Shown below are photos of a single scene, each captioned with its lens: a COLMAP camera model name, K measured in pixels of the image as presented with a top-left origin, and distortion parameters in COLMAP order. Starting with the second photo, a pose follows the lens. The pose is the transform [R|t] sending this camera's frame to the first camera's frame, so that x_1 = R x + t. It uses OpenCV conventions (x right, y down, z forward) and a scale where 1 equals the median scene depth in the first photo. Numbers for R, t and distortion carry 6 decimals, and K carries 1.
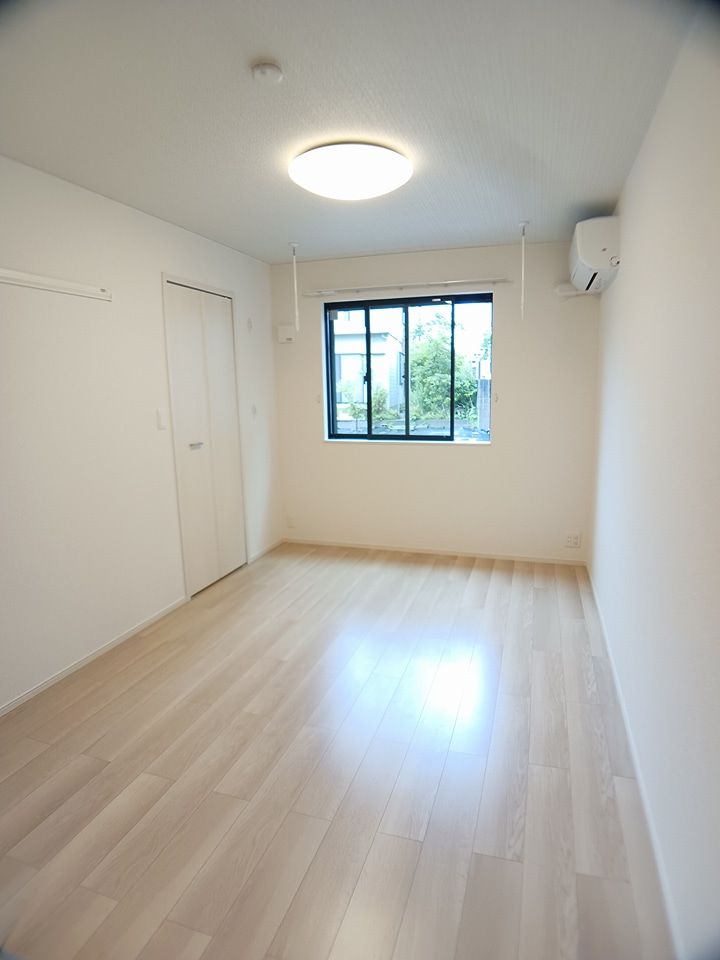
lens RADIAL K [[533.7, 0, 363.8], [0, 533.7, 478.0], [0, 0, 1]] dist [-0.001066, 0.000274]
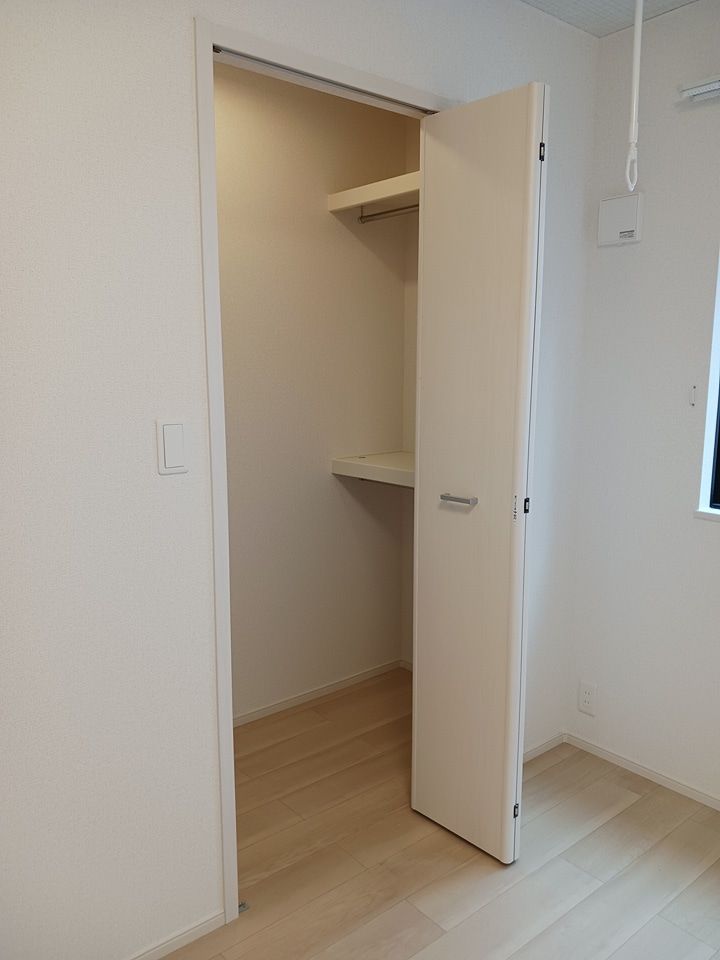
lens RADIAL K [[752.0, 0, 360.8], [0, 752.0, 487.3], [0, 0, 1]] dist [-0.006880, -0.002414]
pose [[0.848017, 0.106029, -0.519254, -0.006069], [-0.104677, 0.993991, 0.032014, -0.080146], [0.519528, 0.027206, 0.854020, 0.457991]]
